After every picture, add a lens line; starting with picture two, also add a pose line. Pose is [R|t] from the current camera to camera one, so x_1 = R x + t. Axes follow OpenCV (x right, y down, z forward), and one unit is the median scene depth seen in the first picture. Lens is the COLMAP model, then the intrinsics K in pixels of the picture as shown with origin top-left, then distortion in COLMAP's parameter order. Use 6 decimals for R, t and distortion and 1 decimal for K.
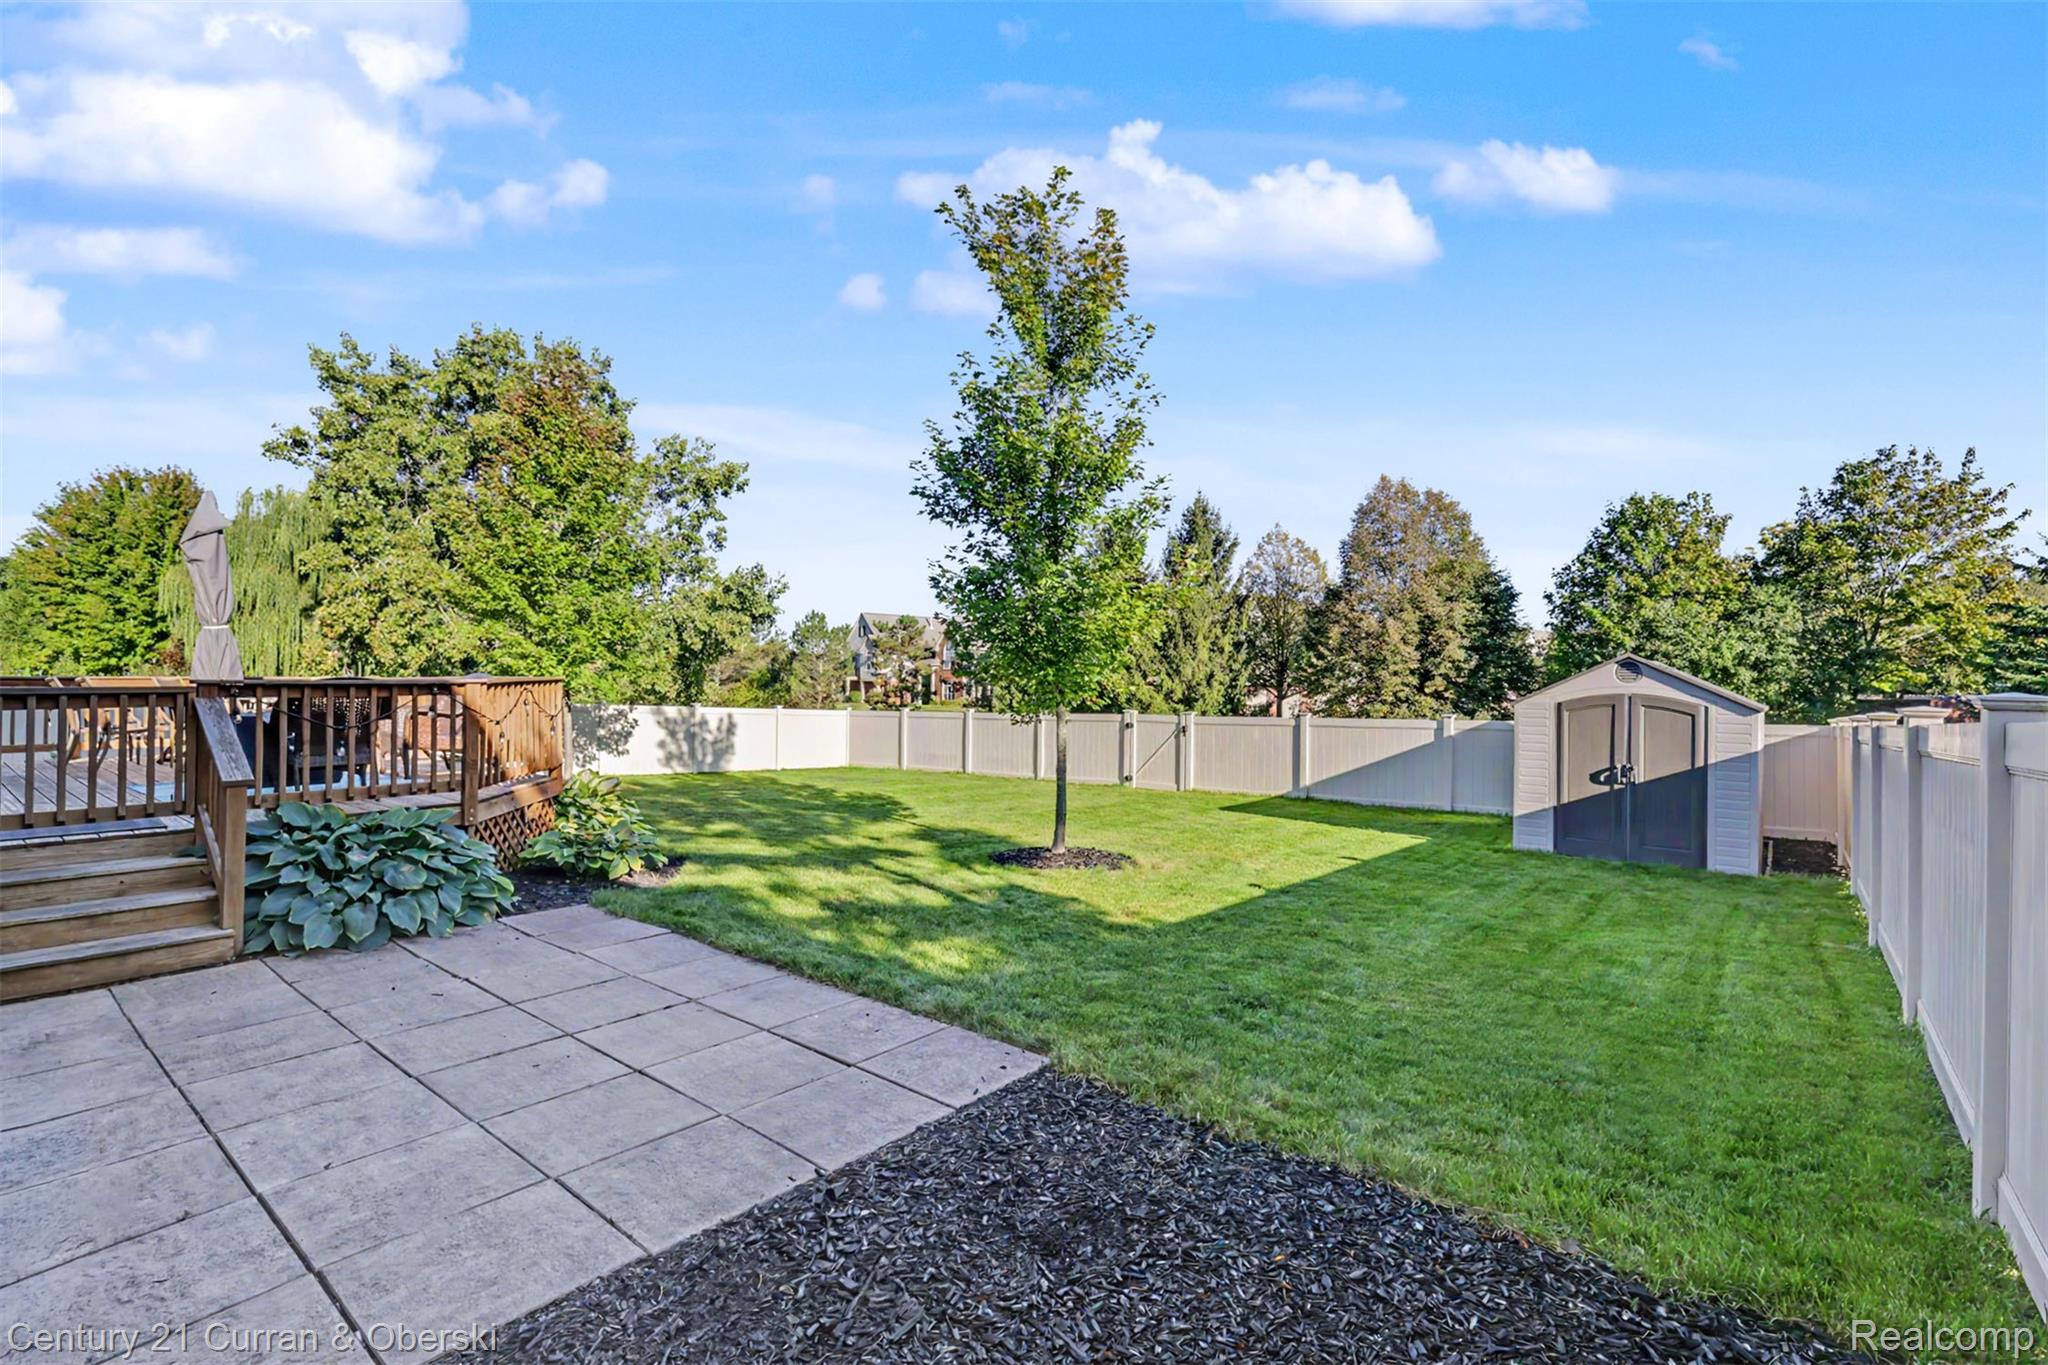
lens RADIAL K [[894.9, 0, 1027.6], [0, 894.9, 678.9], [0, 0, 1]] dist [-0.000968, -0.000256]
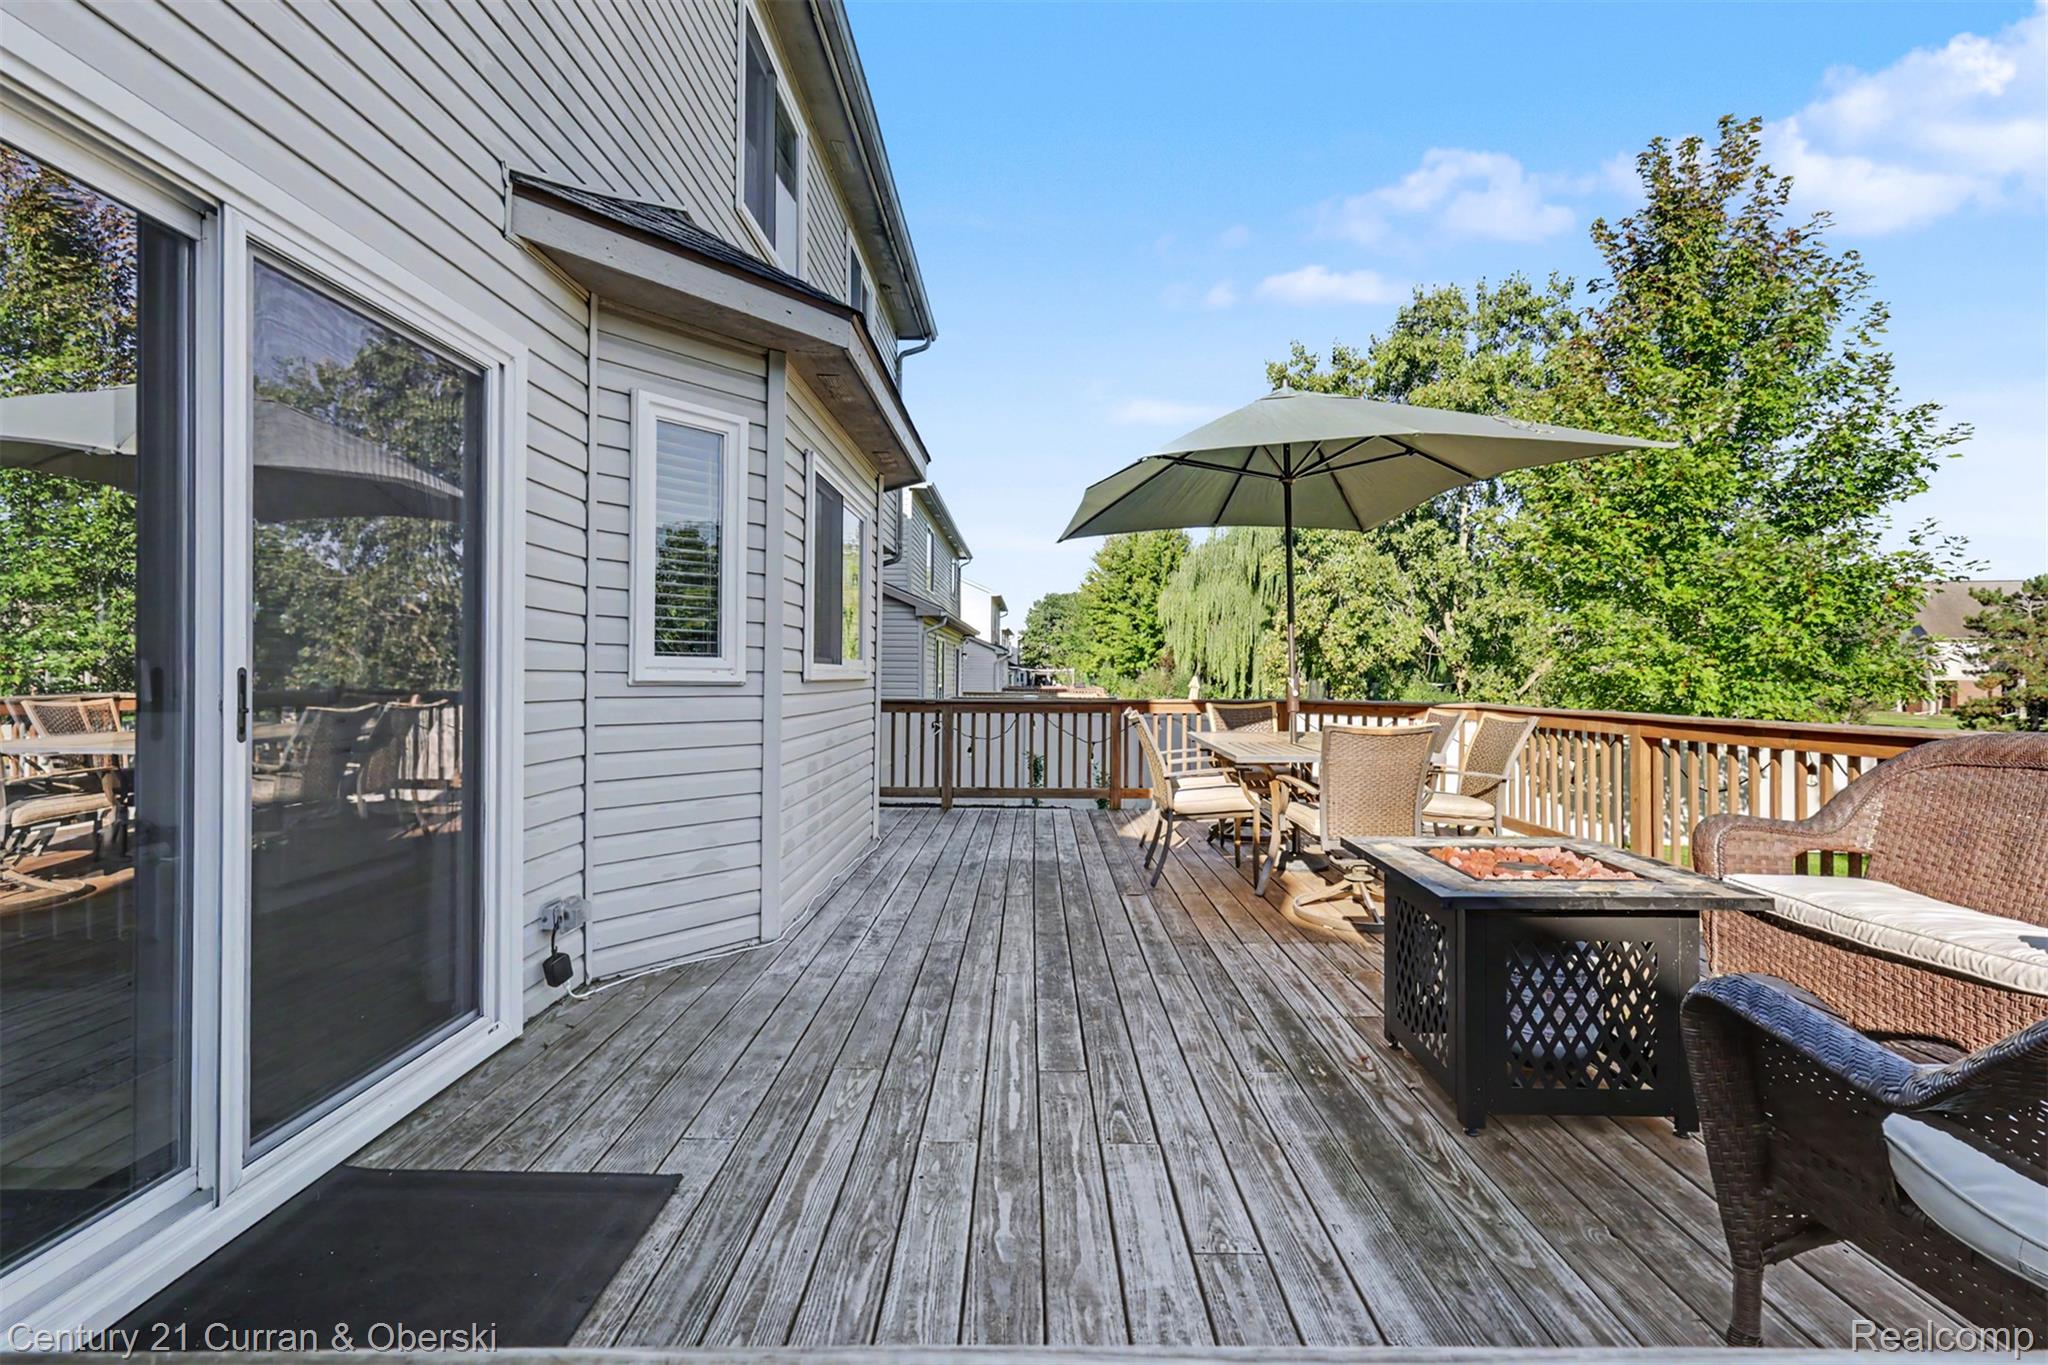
lens RADIAL K [[902.6, 0, 1024.1], [0, 902.6, 673.7], [0, 0, 1]] dist [-0.002088, -0.000014]
pose [[0.611696, -0.004624, -0.791080, -0.131080], [0.003136, 0.999989, -0.003420, -0.005872], [0.791087, -0.000389, 0.611703, 0.120128]]
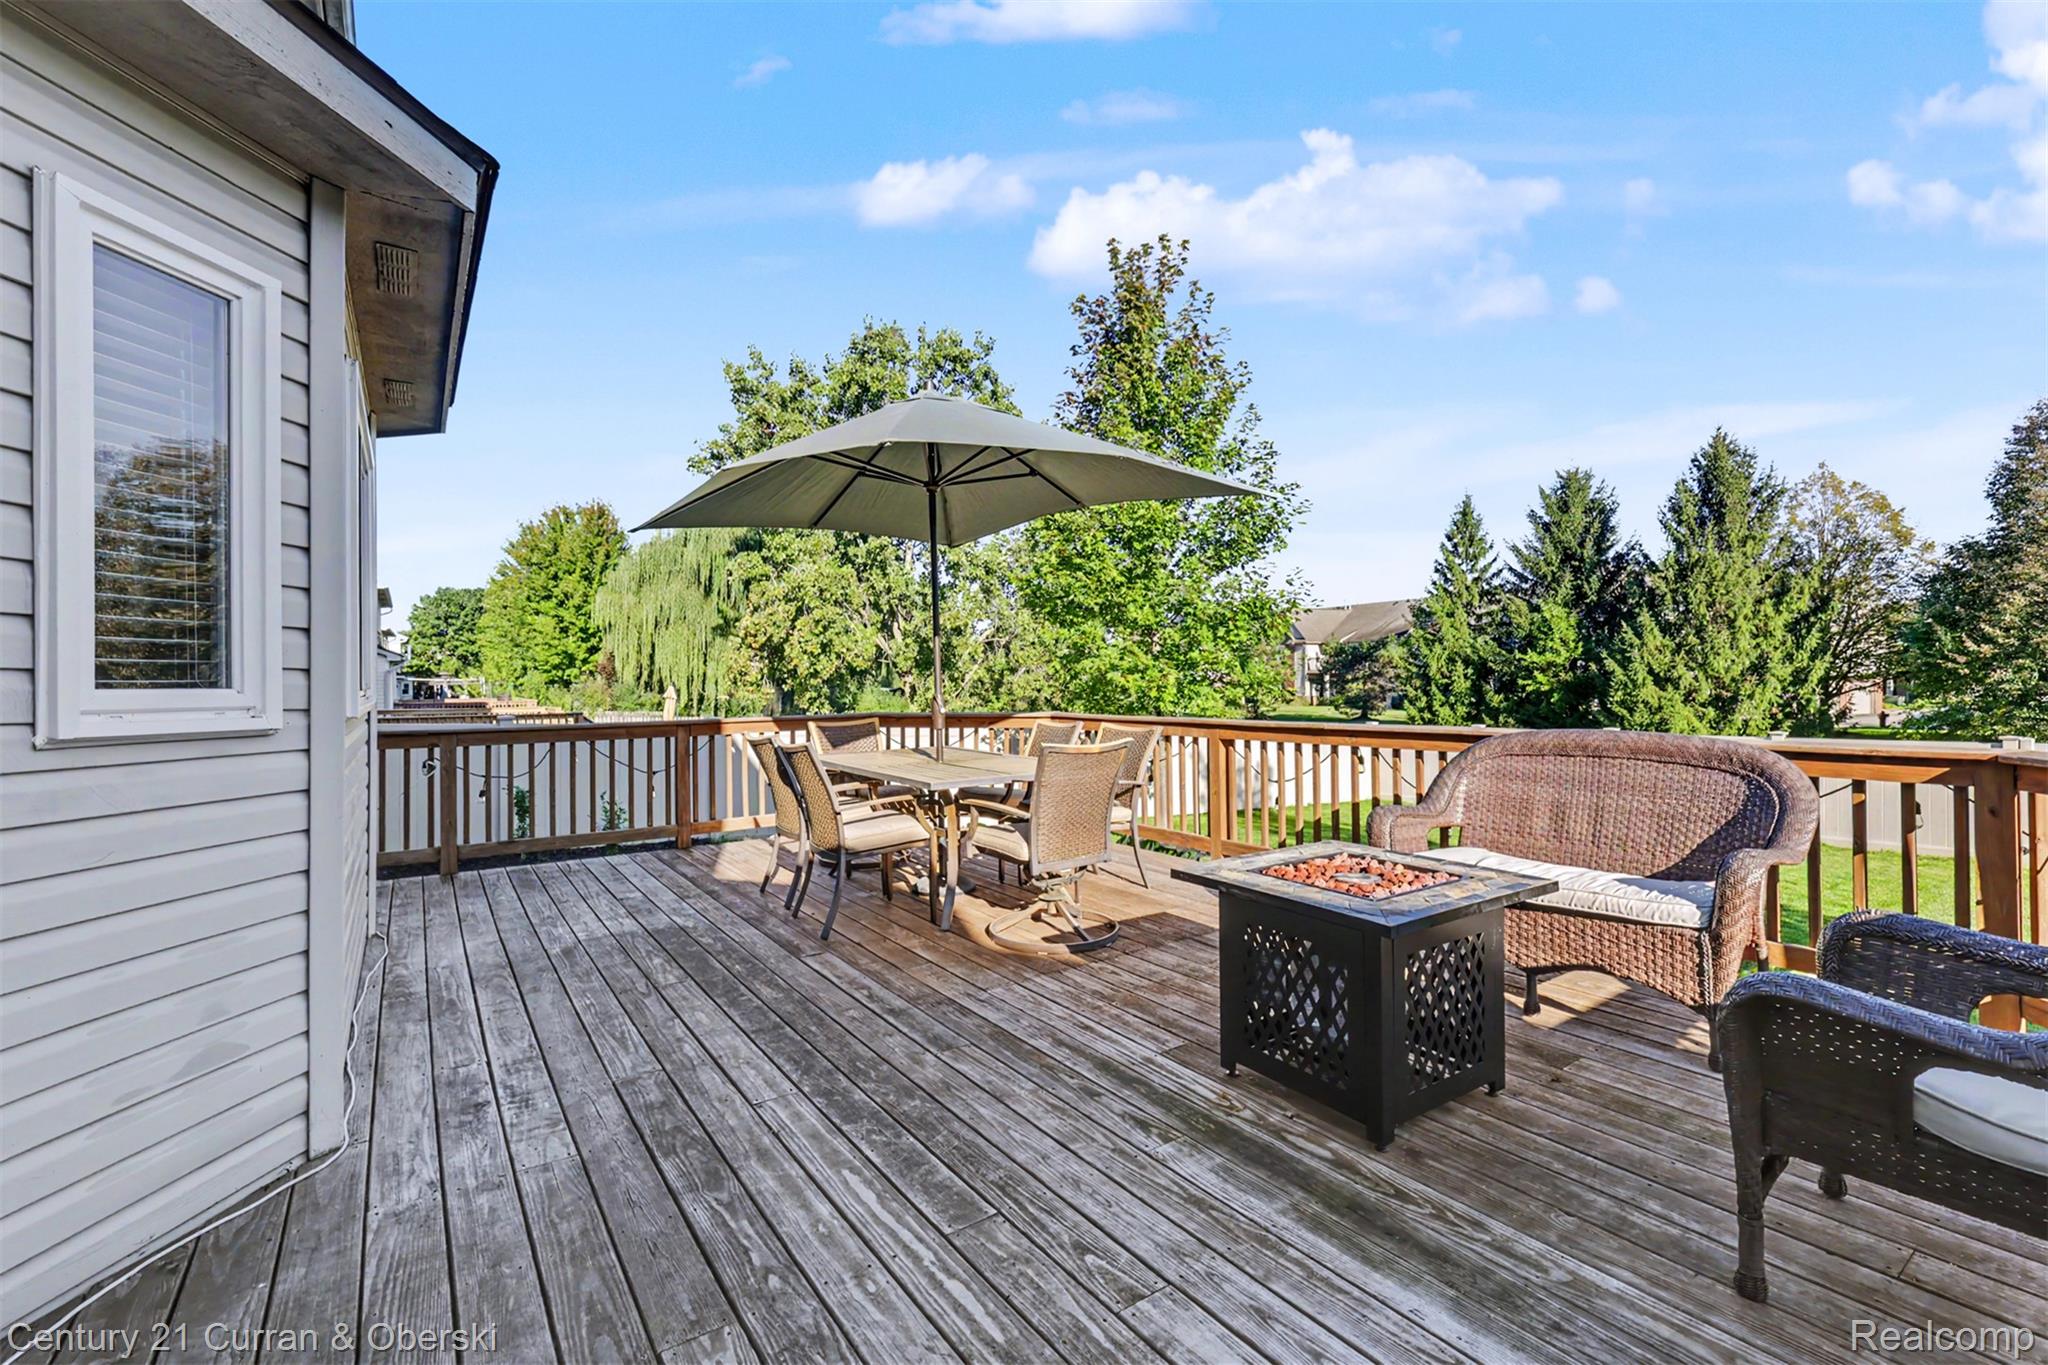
lens RADIAL K [[894.9, 0, 1027.6], [0, 894.9, 678.9], [0, 0, 1]] dist [-0.000968, -0.000256]
pose [[0.956278, -0.015084, -0.292069, -0.163880], [0.016542, 0.999860, 0.002522, -0.007903], [0.291990, -0.007243, 0.956394, 0.115487]]
